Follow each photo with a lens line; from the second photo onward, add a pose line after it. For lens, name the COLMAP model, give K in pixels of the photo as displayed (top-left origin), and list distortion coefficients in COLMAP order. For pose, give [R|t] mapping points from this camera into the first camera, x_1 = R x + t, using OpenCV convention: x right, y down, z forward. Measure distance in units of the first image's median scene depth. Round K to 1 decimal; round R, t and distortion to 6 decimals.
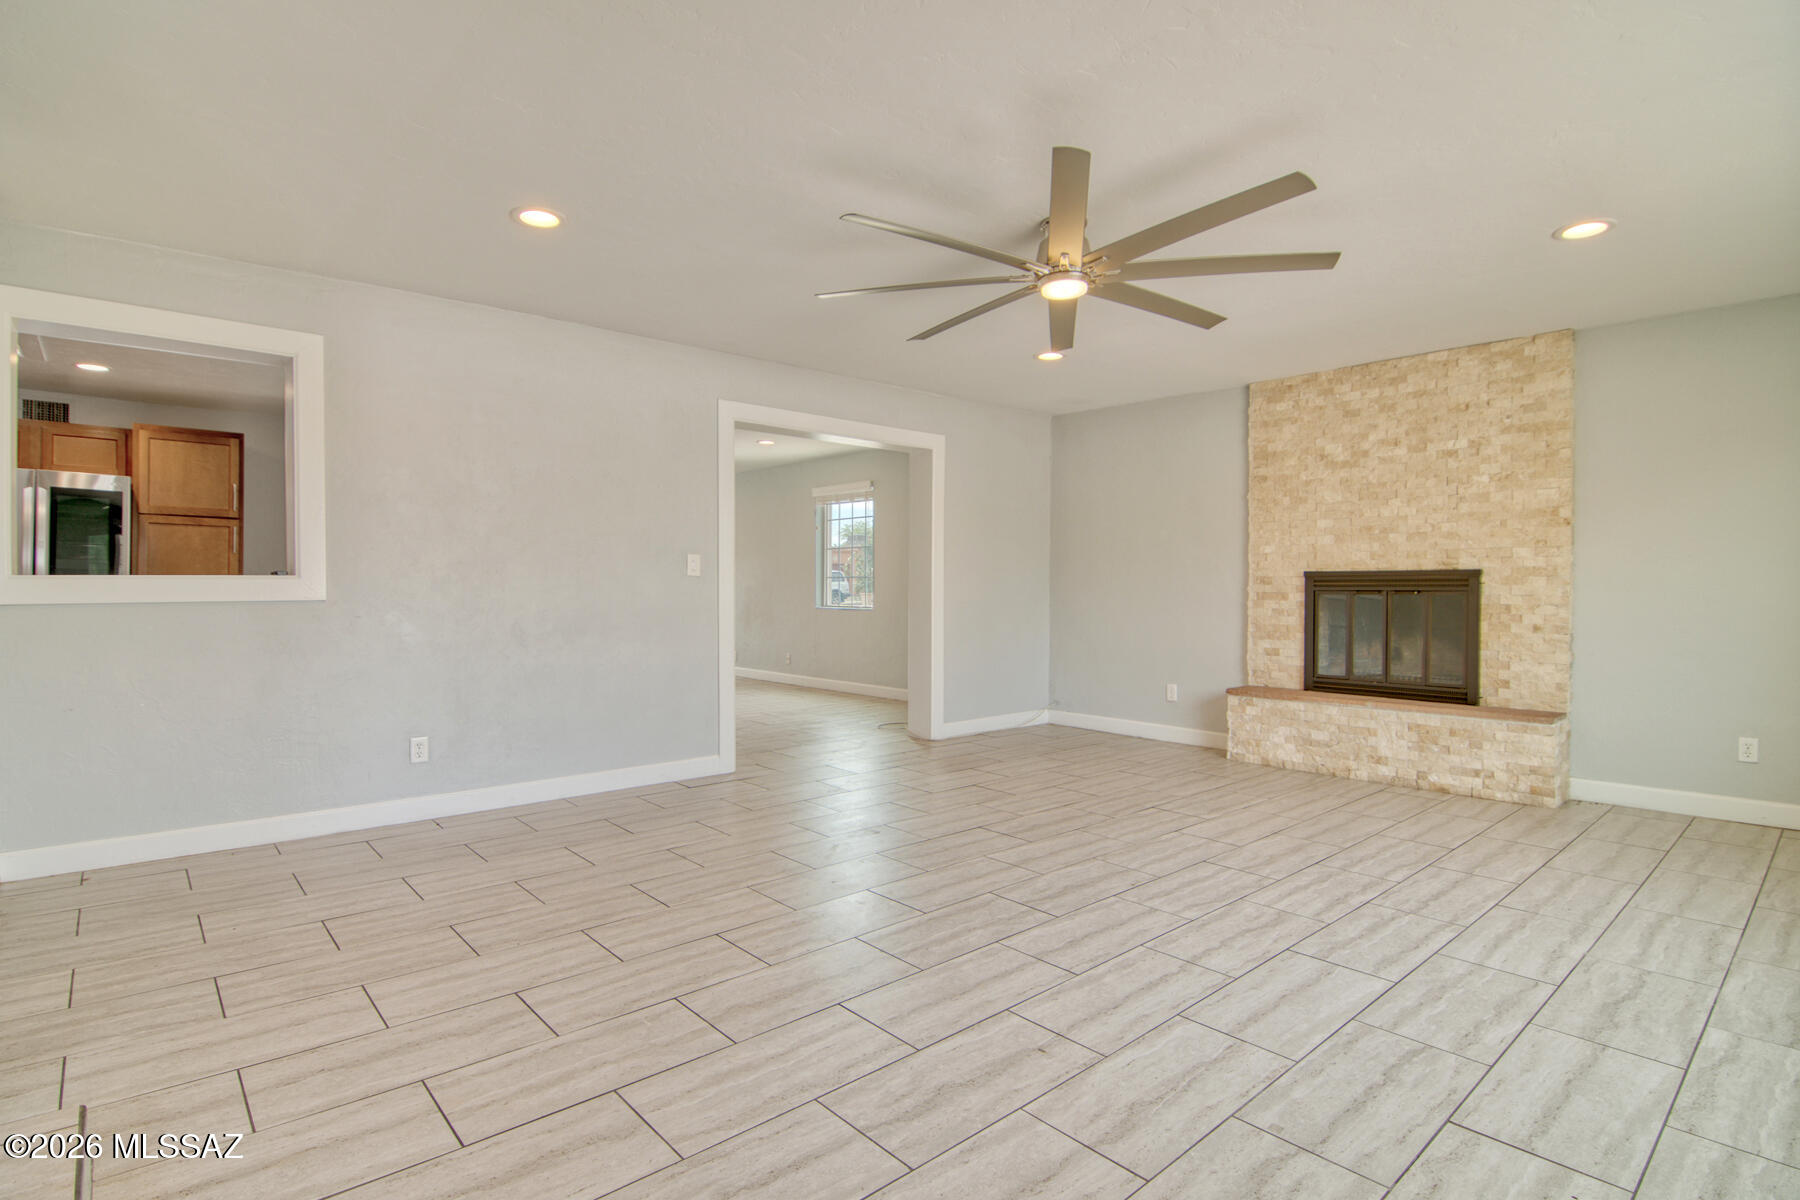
lens RADIAL K [[886.3, 0, 885.5], [0, 886.3, 588.1], [0, 0, 1]] dist [-0.009338, -0.005385]
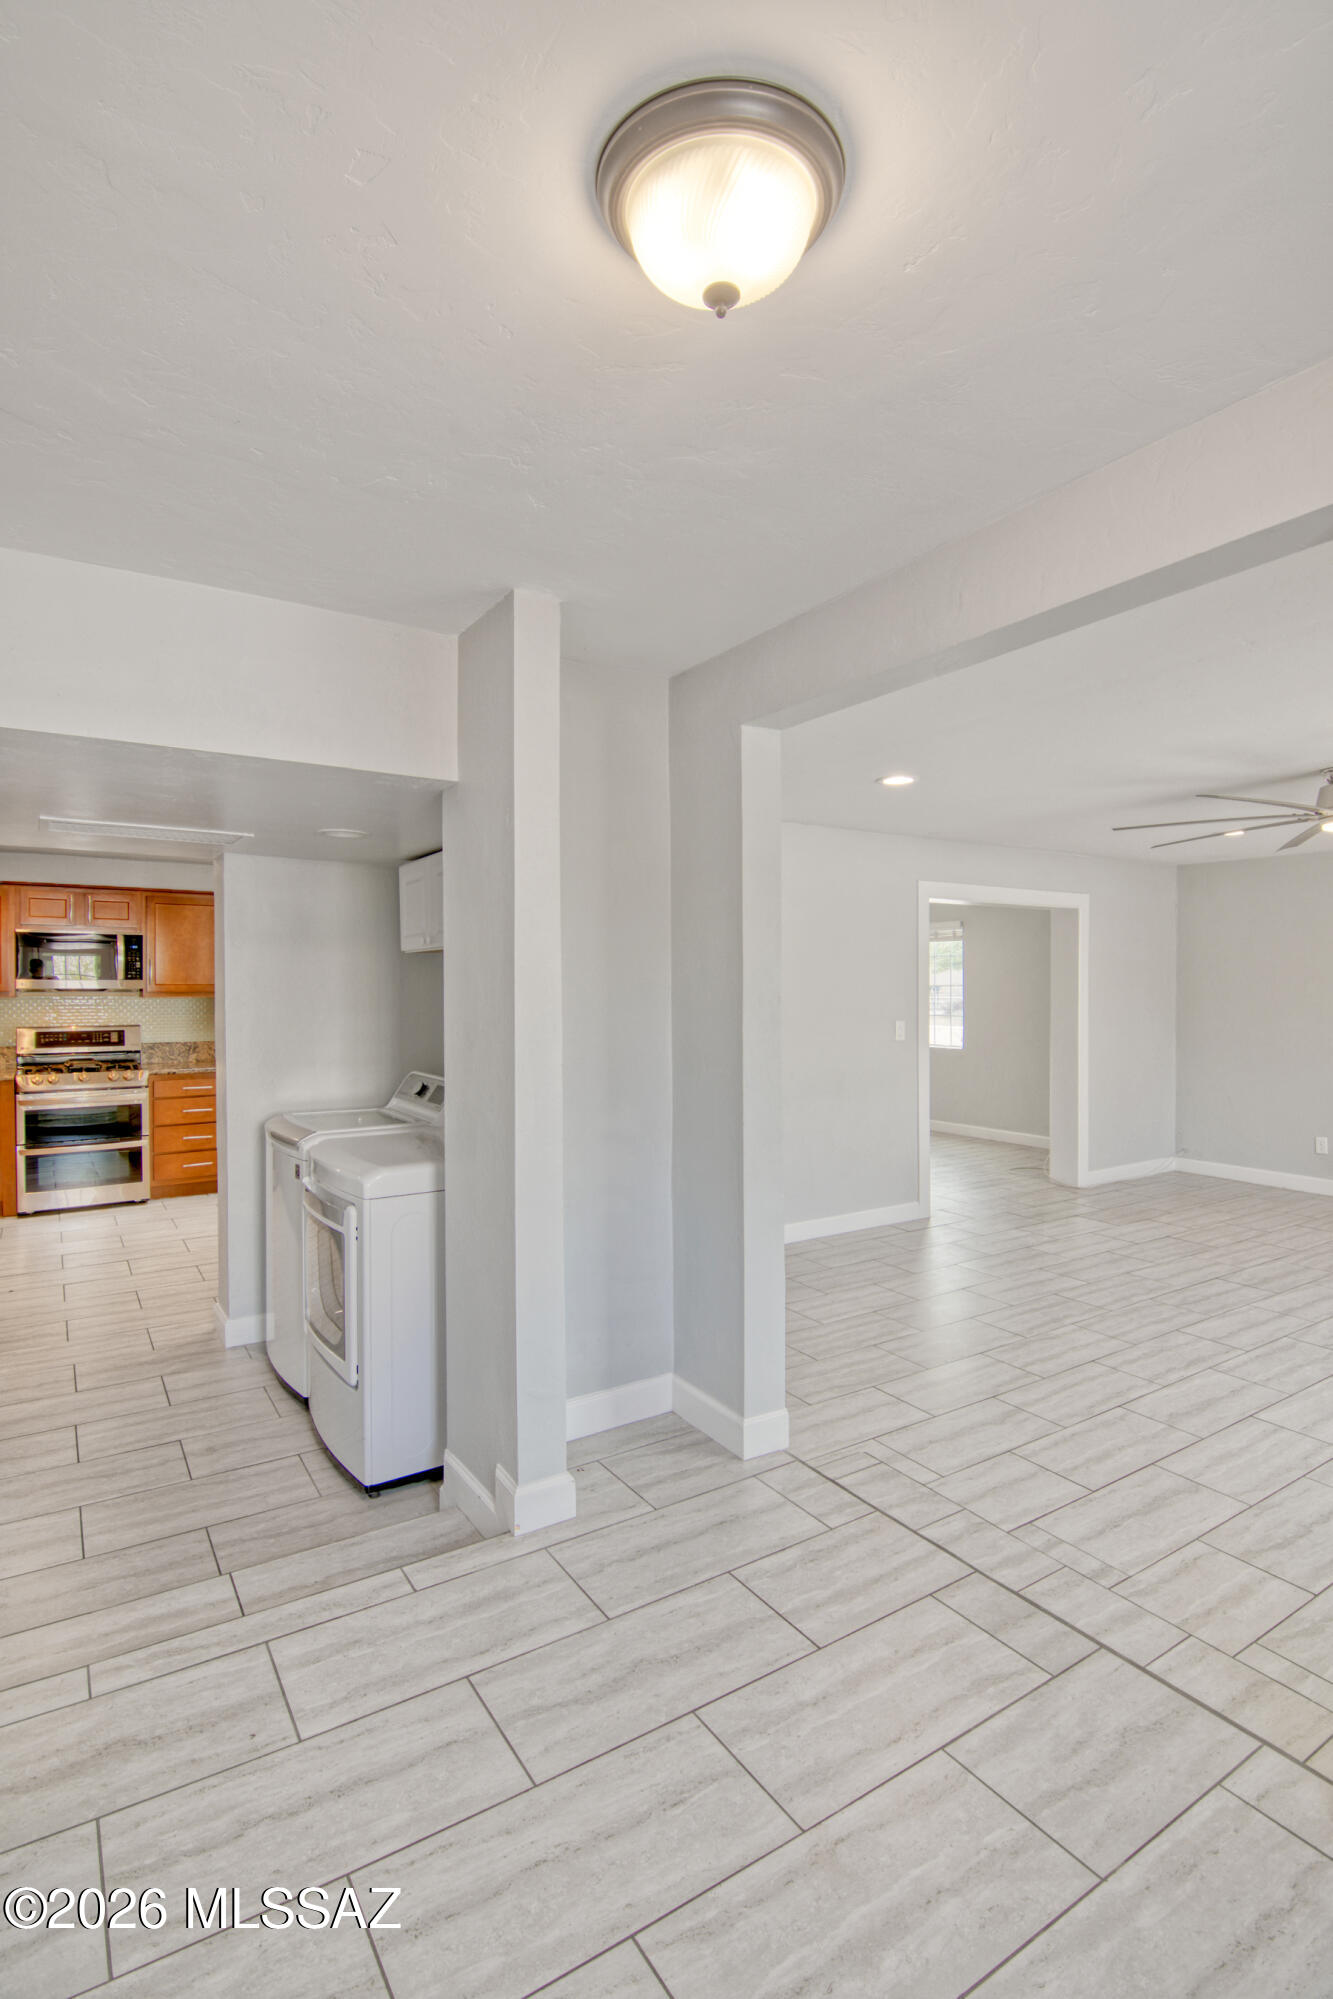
lens RADIAL K [[984.3, 0, 670.0], [0, 984.3, 1007.8], [0, 0, 1]] dist [-0.009338, -0.005385]
pose [[0.991324, 0.002697, -0.131413, -0.376111], [0.000231, 0.999752, 0.022260, -0.091976], [0.131440, -0.022097, 0.991078, -0.289962]]
